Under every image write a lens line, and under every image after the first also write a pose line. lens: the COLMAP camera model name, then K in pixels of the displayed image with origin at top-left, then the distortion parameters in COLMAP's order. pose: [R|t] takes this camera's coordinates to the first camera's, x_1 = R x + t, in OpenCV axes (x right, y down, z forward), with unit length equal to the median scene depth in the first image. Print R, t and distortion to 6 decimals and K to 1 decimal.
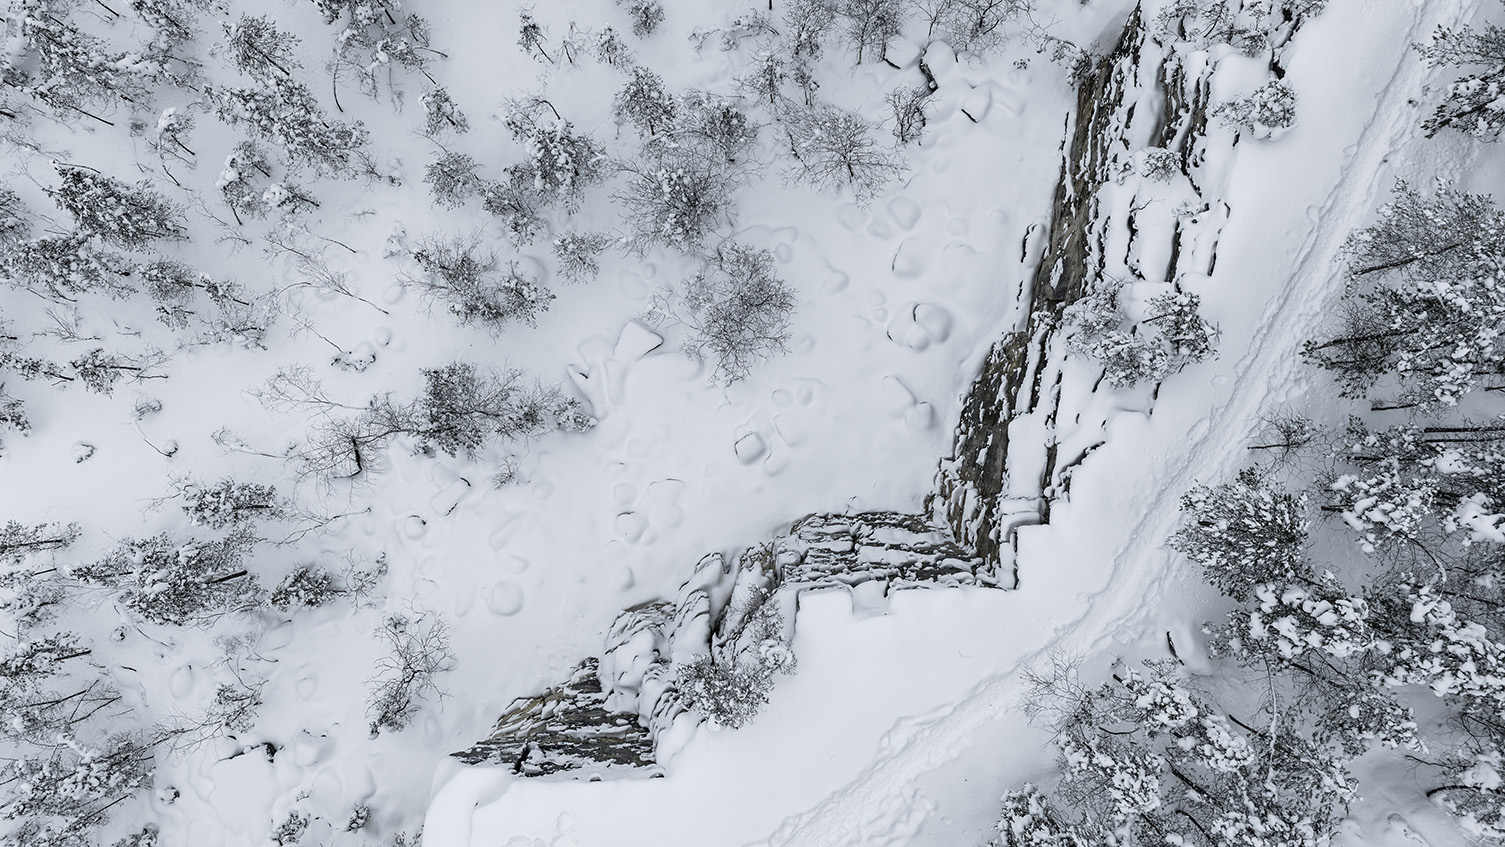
lens RADIAL K [[1258.0, 0, 752.3], [0, 1258.0, 422.5], [0, 0, 1]] dist [-0.000056, -0.000245]
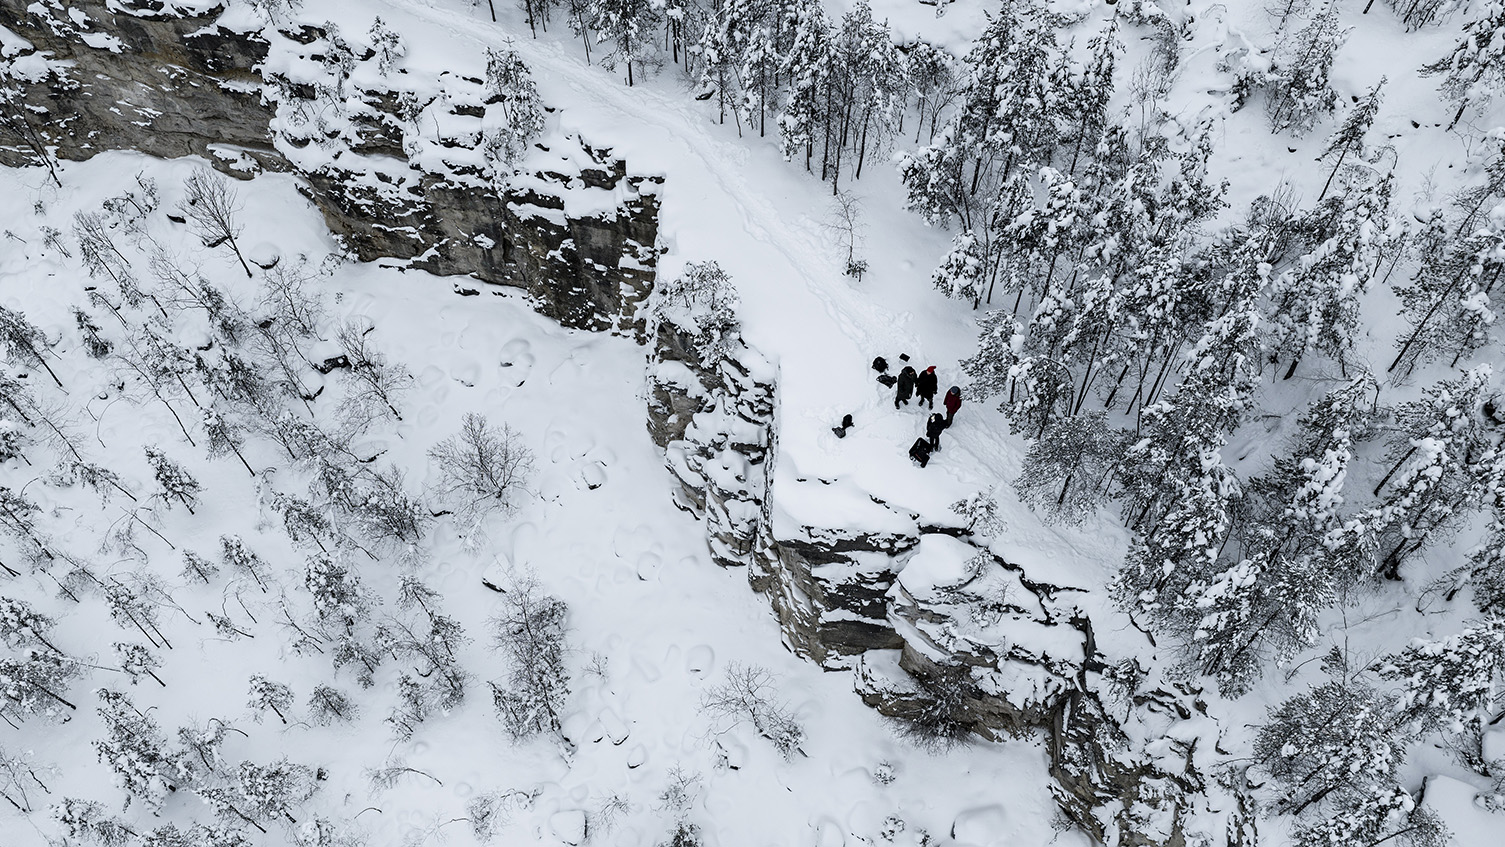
lens RADIAL K [[1258.0, 0, 753.1], [0, 1258.0, 424.1], [0, 0, 1]] dist [-0.000056, -0.000245]
pose [[0.032461, -0.817353, 0.575223, -0.830067], [0.999469, 0.024875, -0.021057, 0.250334], [0.002902, 0.575601, 0.817726, -0.074636]]
